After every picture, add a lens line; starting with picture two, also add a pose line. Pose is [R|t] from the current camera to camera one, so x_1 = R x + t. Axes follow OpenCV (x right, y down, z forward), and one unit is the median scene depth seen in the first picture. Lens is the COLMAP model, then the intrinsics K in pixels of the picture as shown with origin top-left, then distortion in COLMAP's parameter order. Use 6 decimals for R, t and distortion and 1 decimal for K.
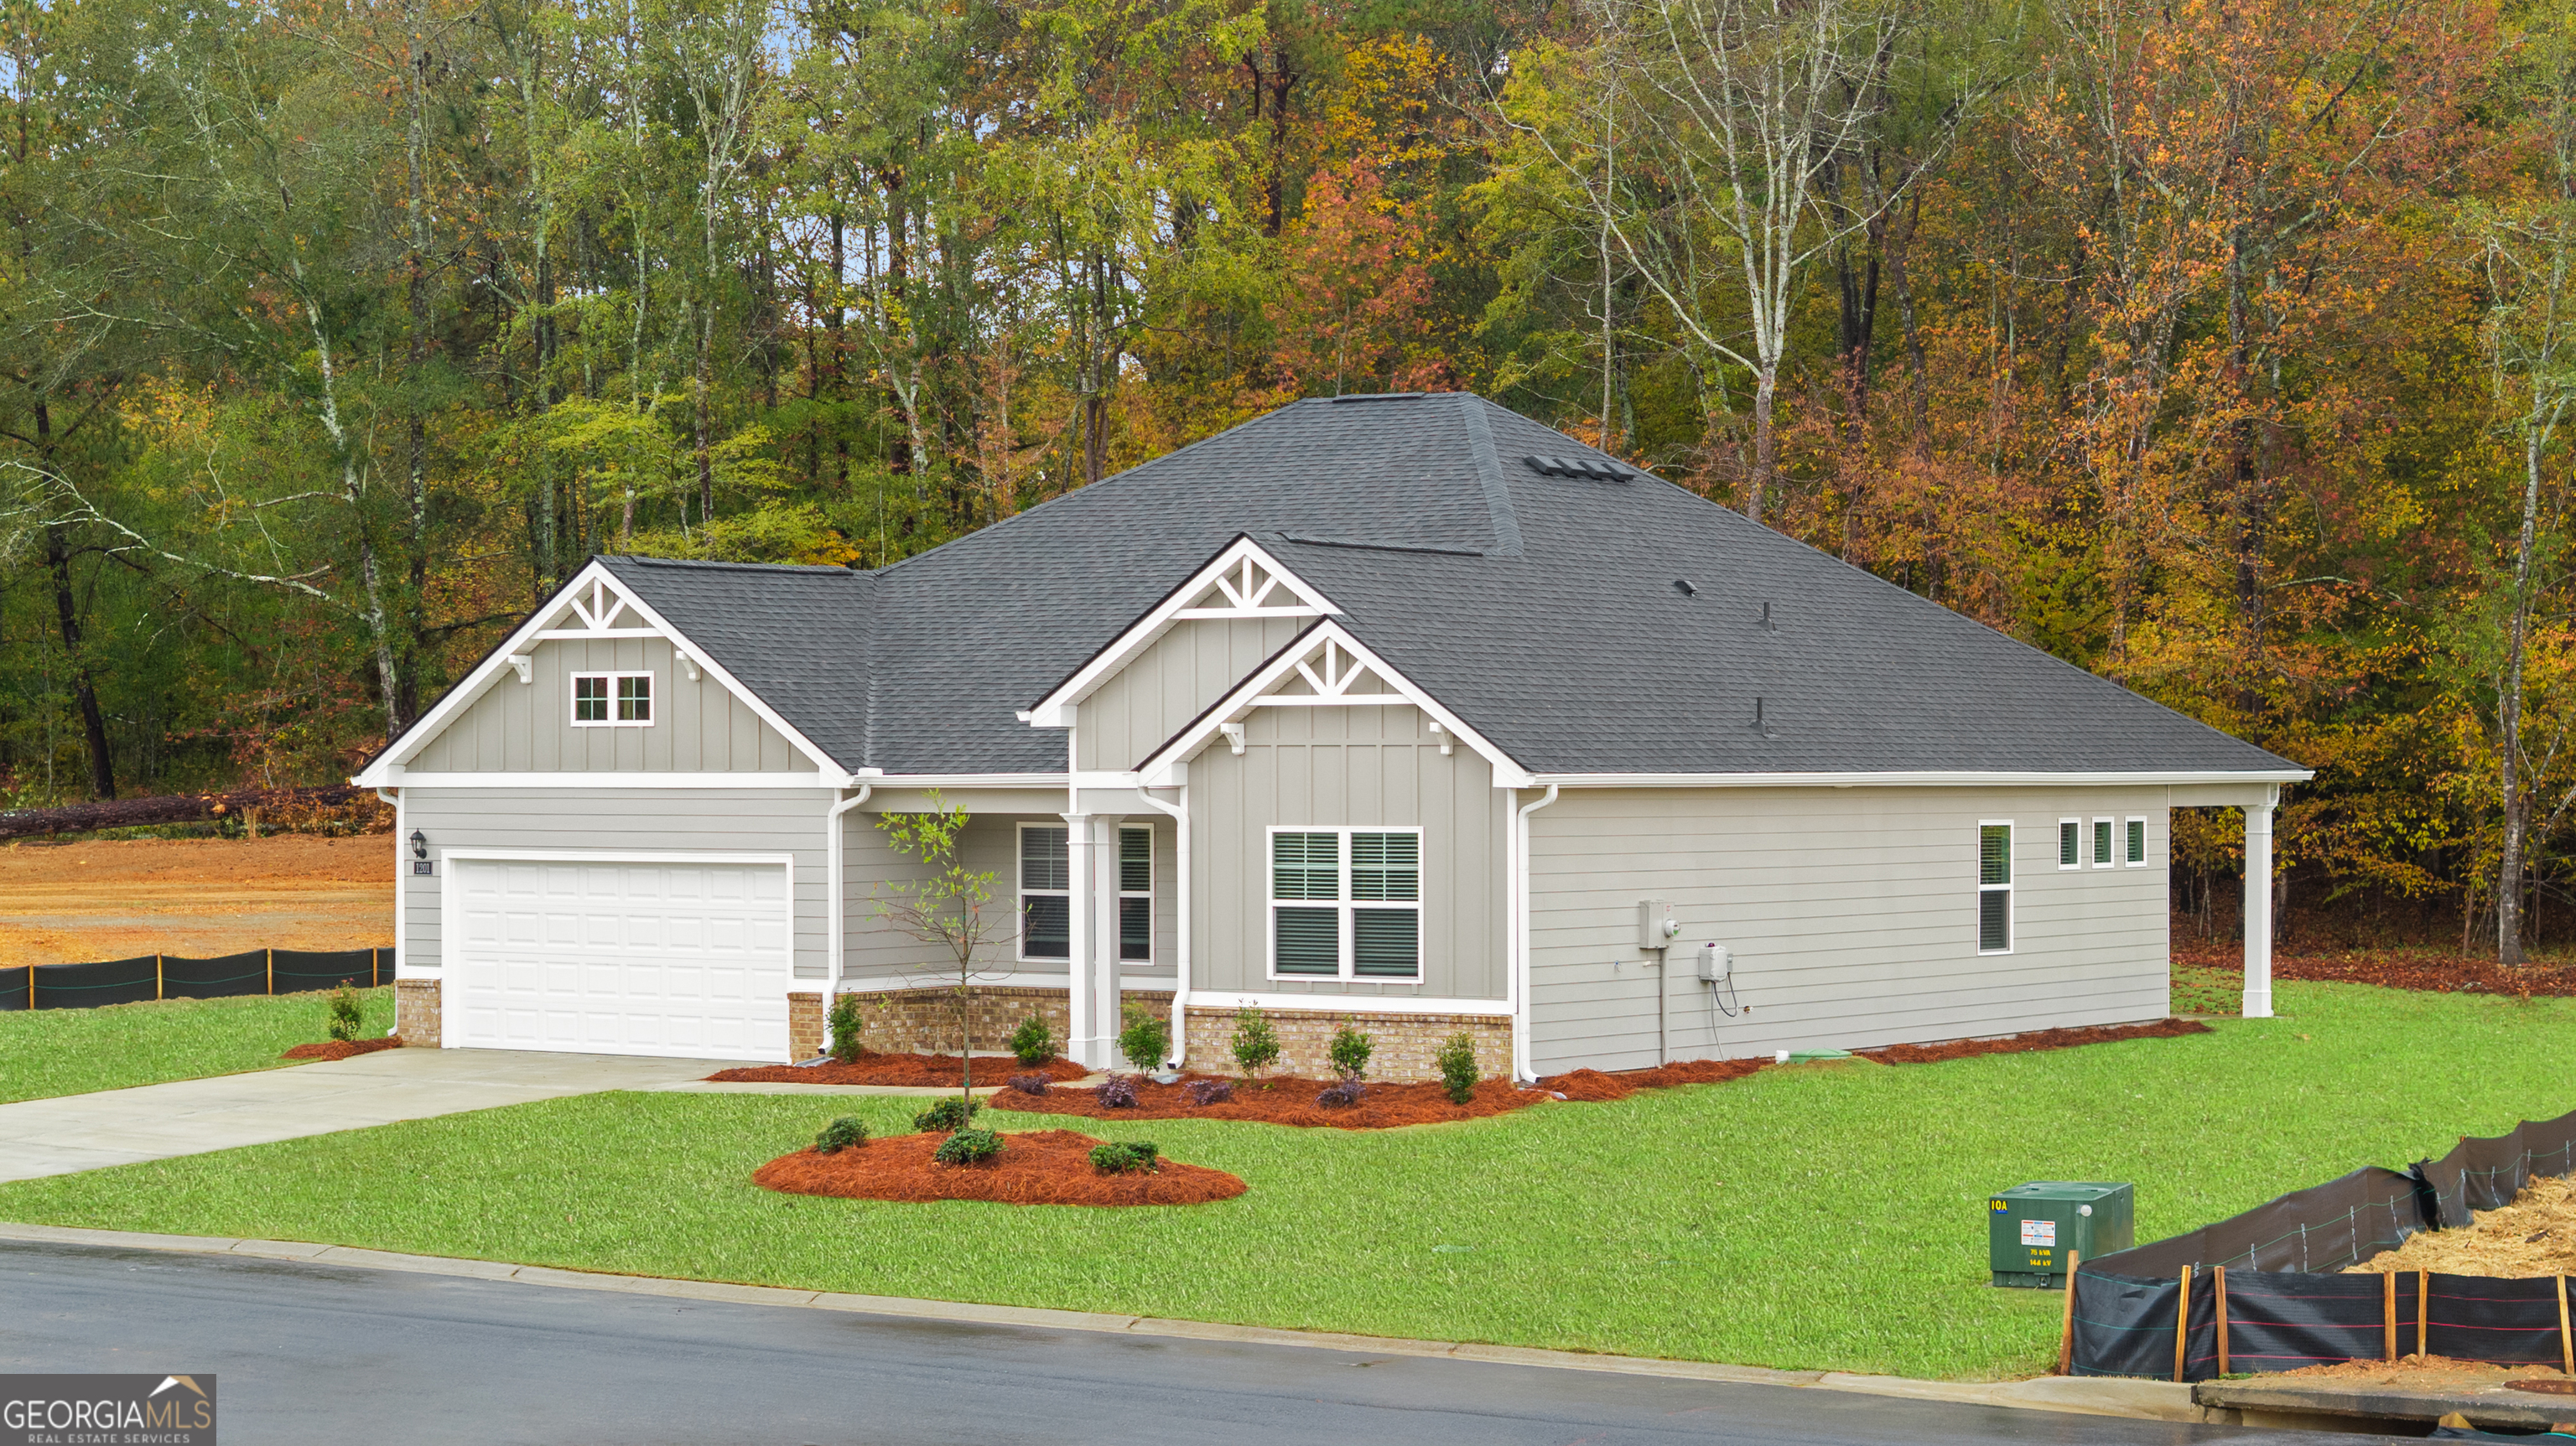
lens RADIAL K [[5153.9, 0, 1288.0], [0, 5153.9, 723.0], [0, 0, 1]] dist [-0.102140, -0.086173]
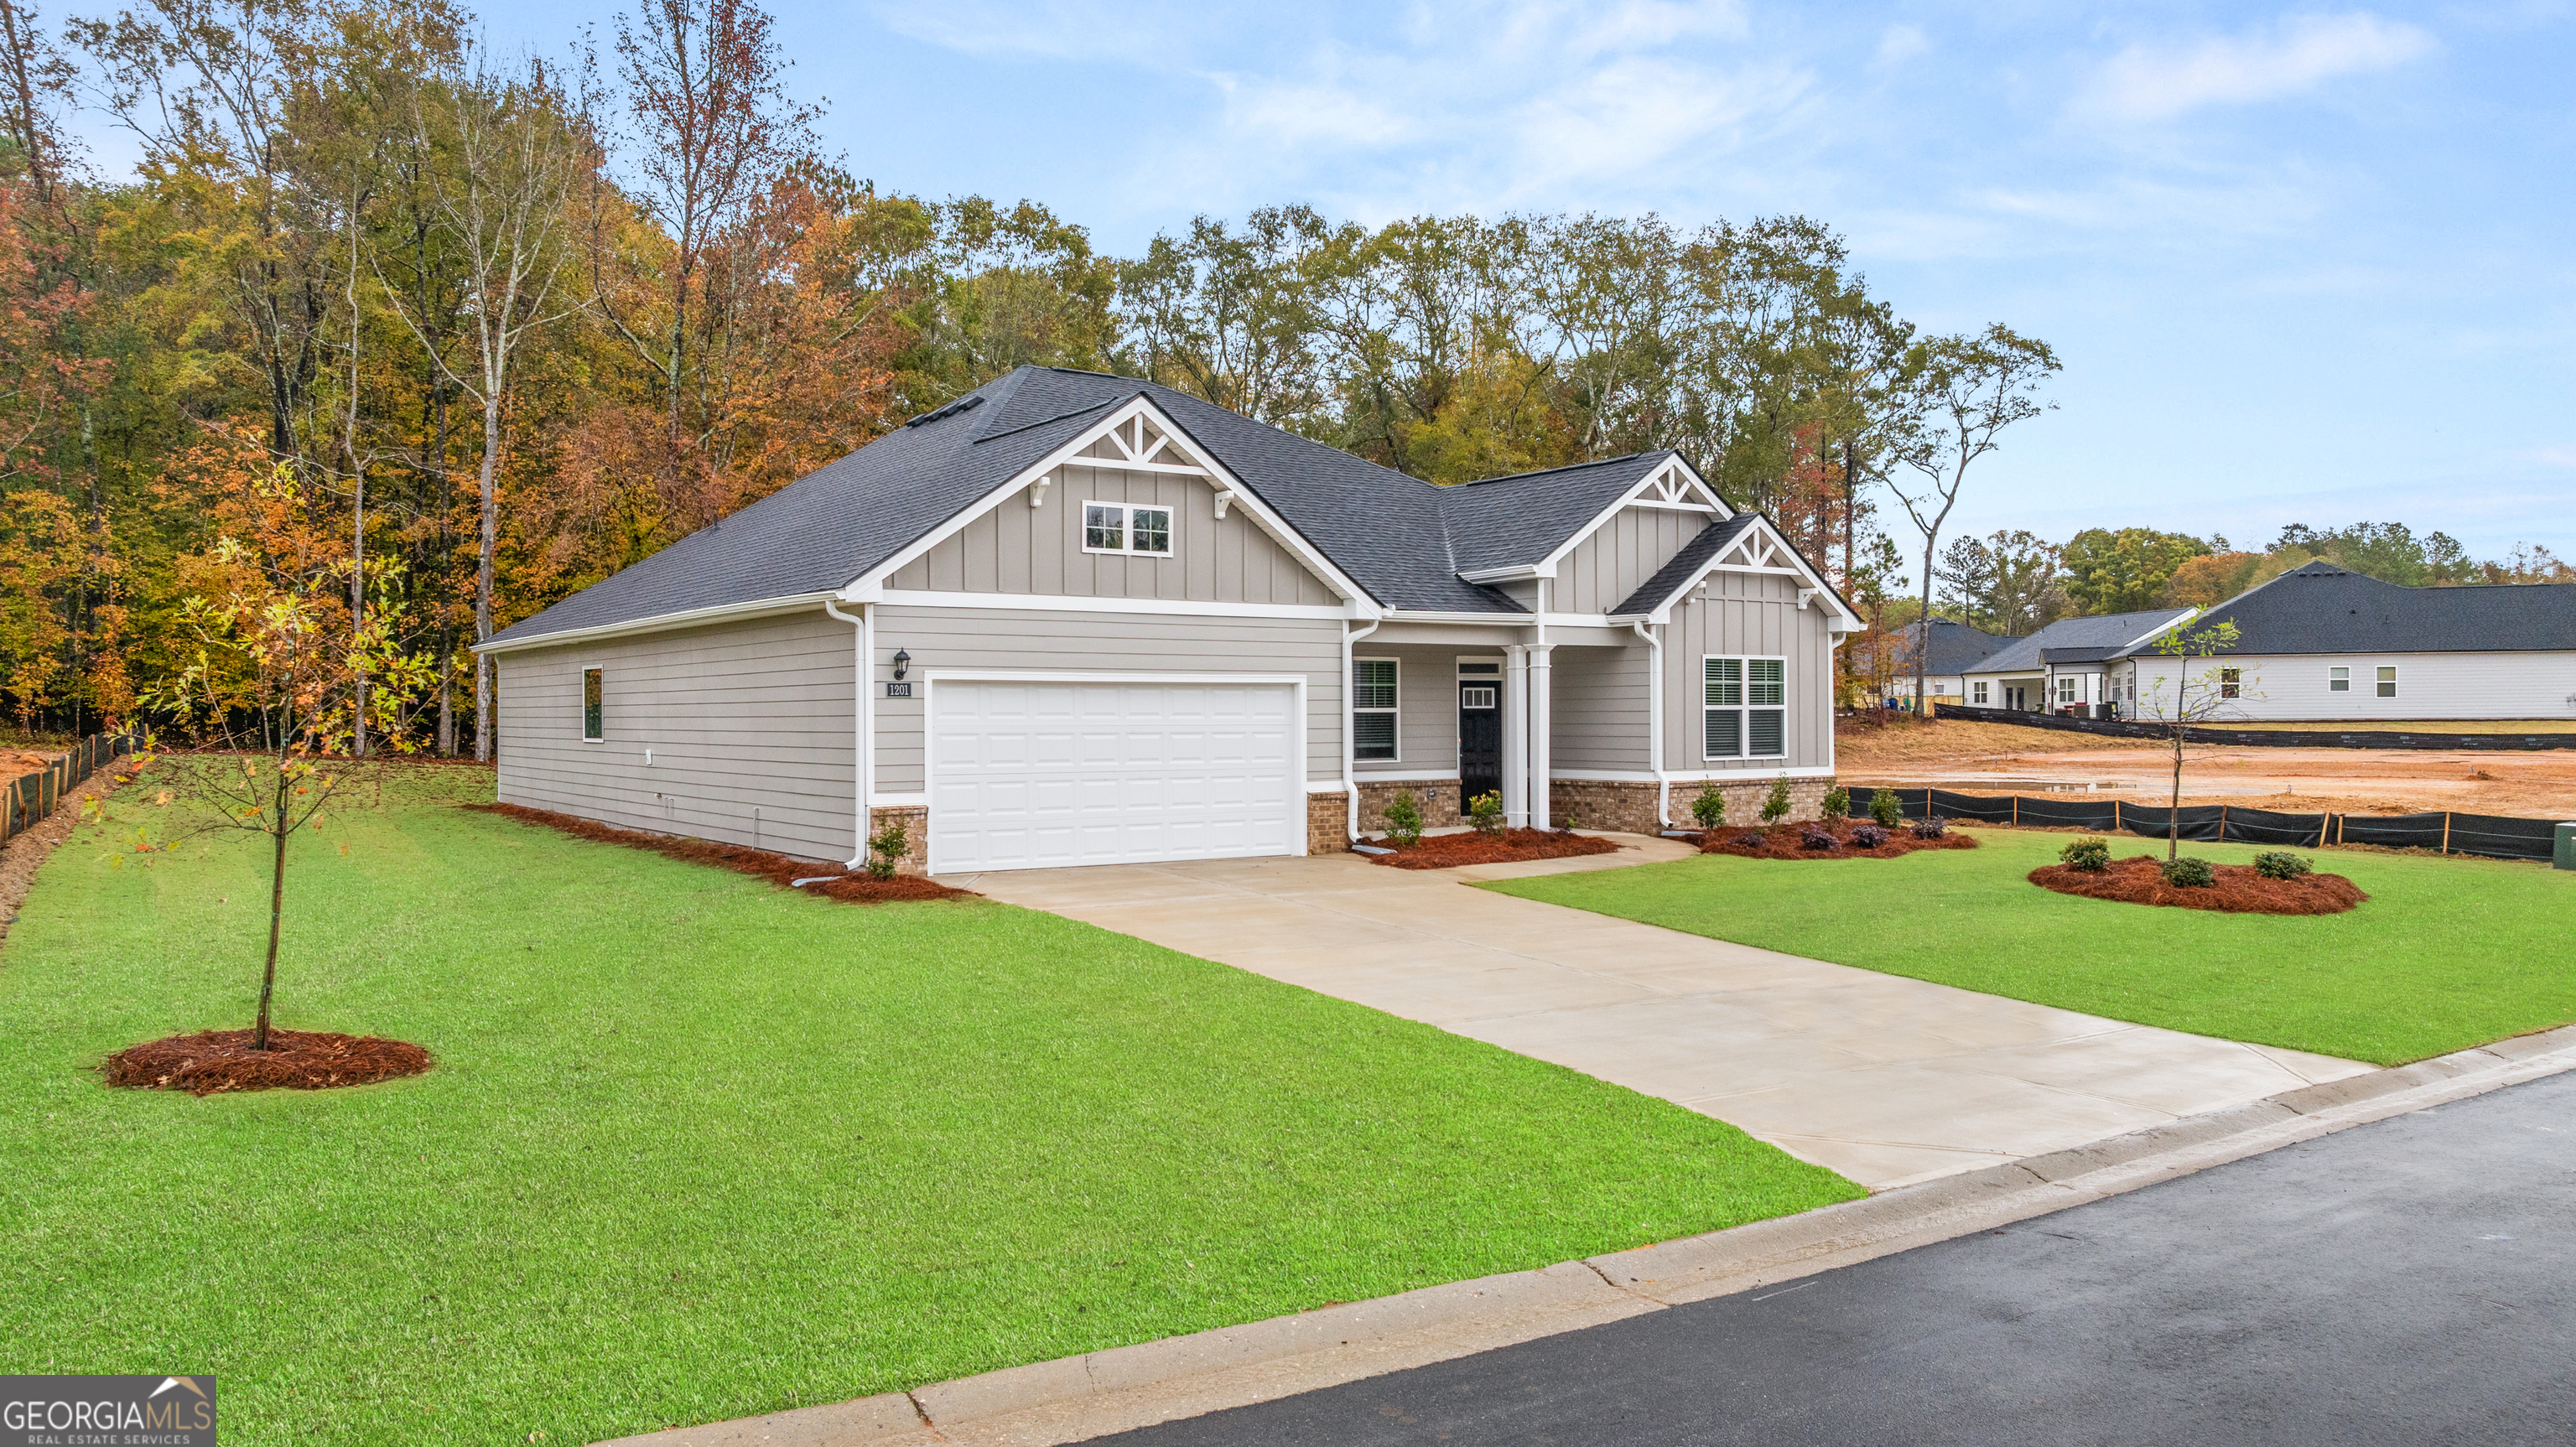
lens RADIAL K [[1824.5, 0, 1299.5], [0, 1824.5, 732.0], [0, 0, 1]] dist [-0.000069, -0.001838]
pose [[0.361179, -0.009386, 0.932449, -0.518079], [-0.003870, 0.999926, 0.011564, 0.036017], [-0.932488, -0.007786, 0.361116, 0.913776]]
